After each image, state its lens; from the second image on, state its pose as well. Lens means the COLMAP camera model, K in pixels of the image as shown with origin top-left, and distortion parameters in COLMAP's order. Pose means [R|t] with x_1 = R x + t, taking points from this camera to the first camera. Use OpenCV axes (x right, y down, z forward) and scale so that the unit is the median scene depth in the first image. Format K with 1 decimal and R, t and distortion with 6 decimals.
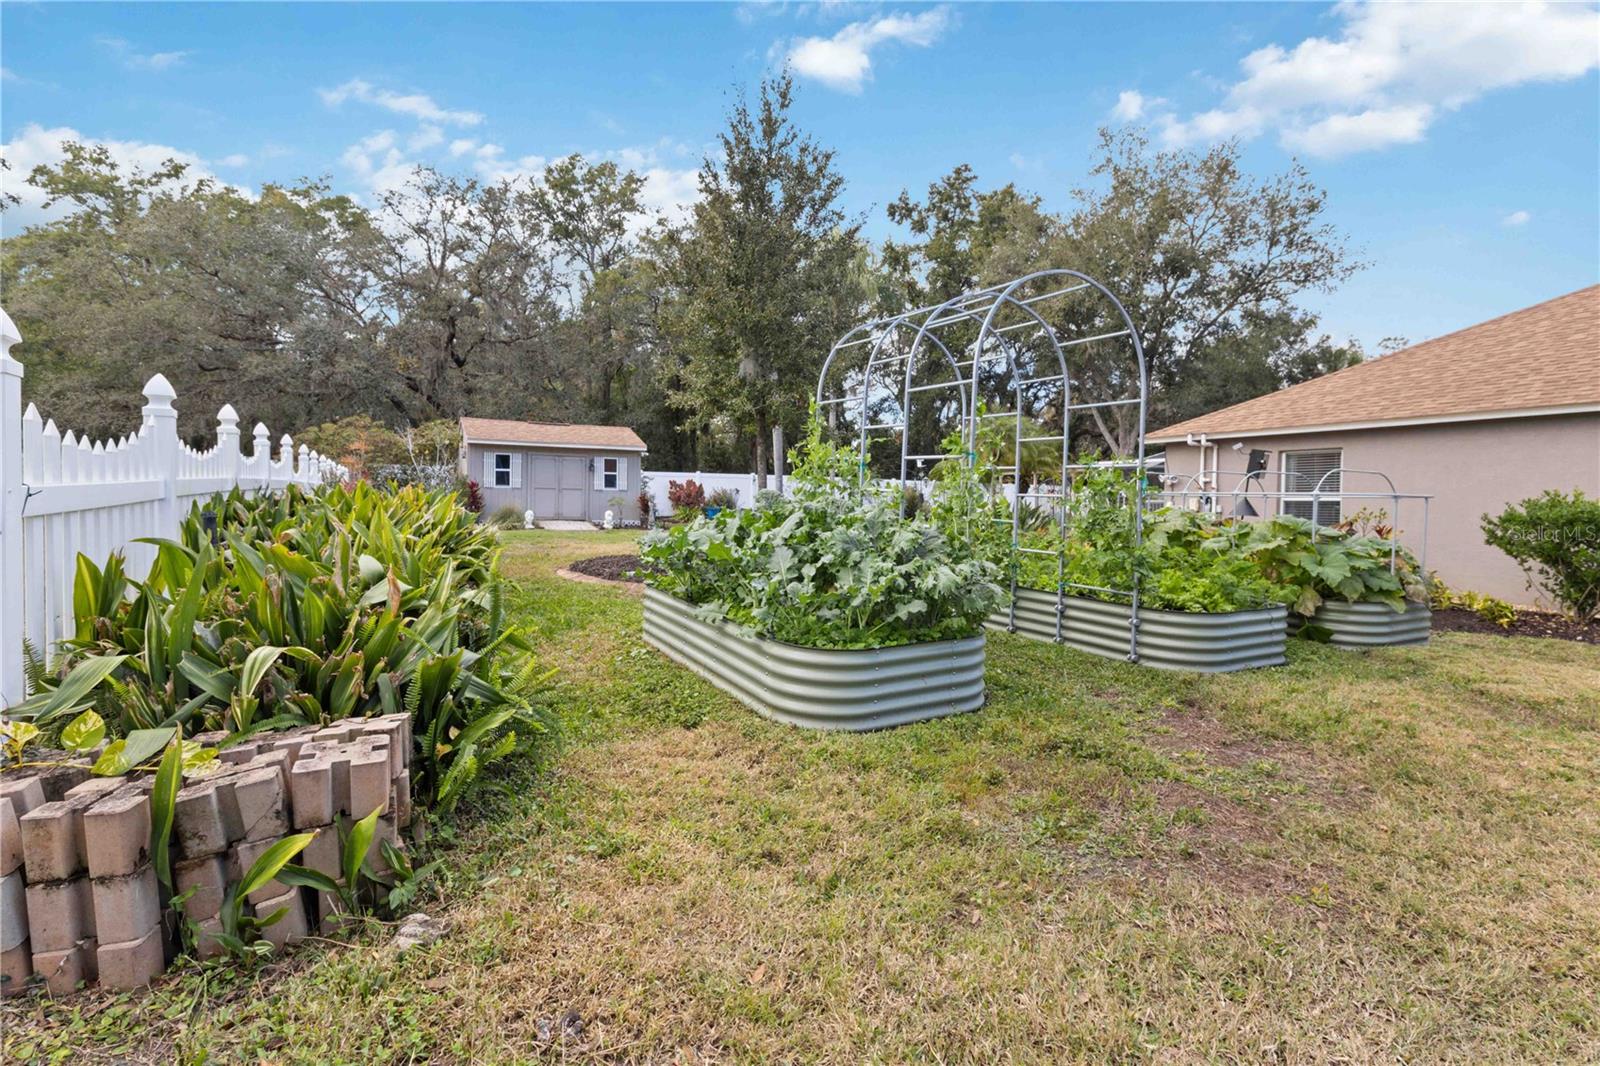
lens RADIAL K [[757.6, 0, 799.9], [0, 757.6, 506.2], [0, 0, 1]] dist [-0.000185, -0.000028]
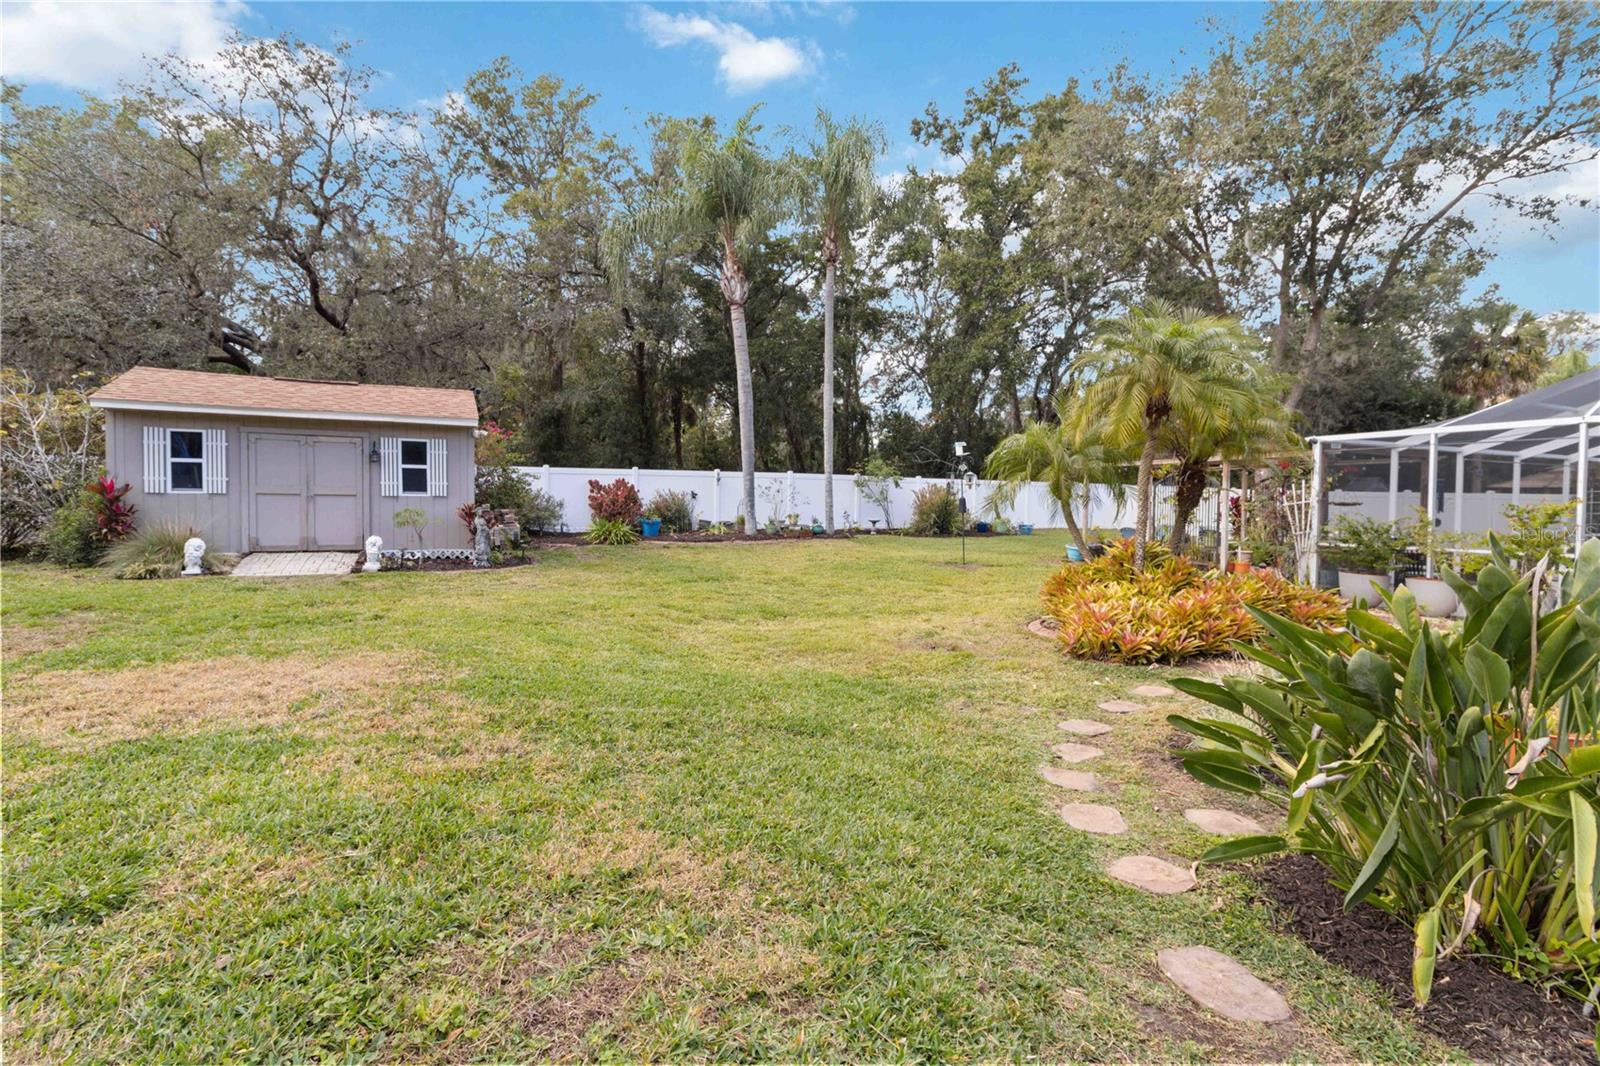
lens RADIAL K [[753.4, 0, 800.0], [0, 753.4, 533.0], [0, 0, 1]] dist [0.000135, -0.000045]
pose [[0.999441, -0.002843, -0.033318, 0.029271], [0.003955, 0.999436, 0.033354, -0.005883], [0.033204, -0.033467, 0.998888, 0.228172]]
